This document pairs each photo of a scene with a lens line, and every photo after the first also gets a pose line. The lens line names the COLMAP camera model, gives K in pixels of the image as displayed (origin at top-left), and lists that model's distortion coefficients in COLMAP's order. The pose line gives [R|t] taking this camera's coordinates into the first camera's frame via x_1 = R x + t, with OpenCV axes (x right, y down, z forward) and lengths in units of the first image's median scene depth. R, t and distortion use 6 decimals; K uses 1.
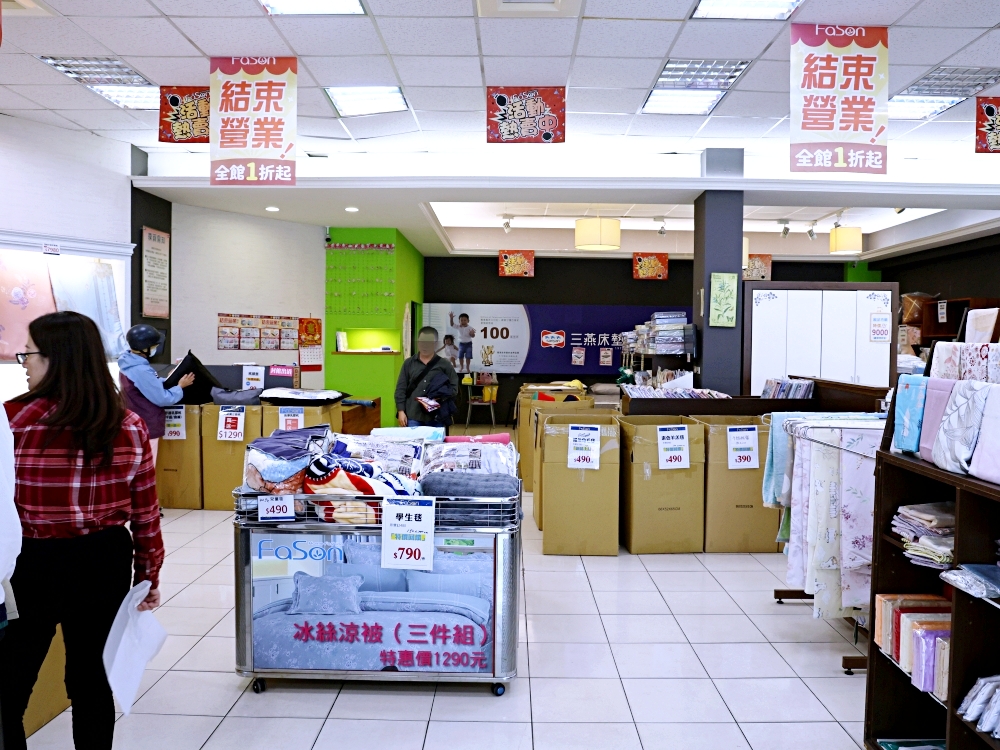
lens RADIAL K [[759.8, 0, 502.5], [0, 759.8, 372.6], [0, 0, 1]] dist [-0.012782, 0.006312]
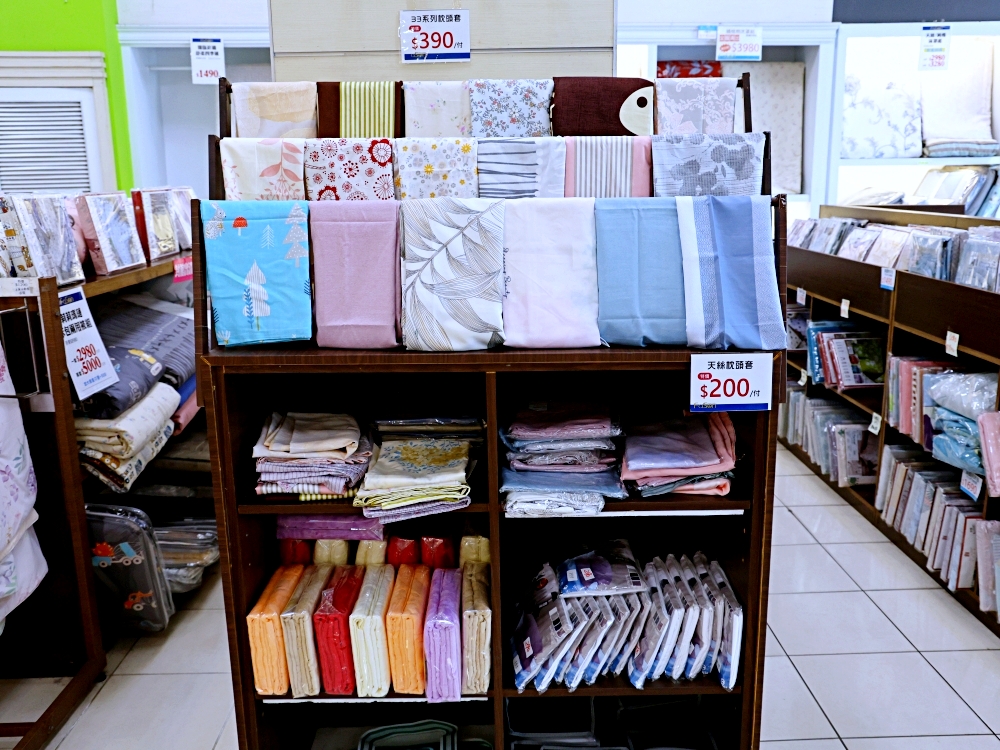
lens RADIAL K [[864.2, 0, 501.1], [0, 864.2, 375.0], [0, 0, 1]] dist [0.000231, 0.000244]
pose [[-0.025576, -0.228771, 0.973144, -0.089098], [0.056213, 0.971593, 0.229884, -0.008103], [-0.998091, 0.060583, -0.011990, 0.993996]]
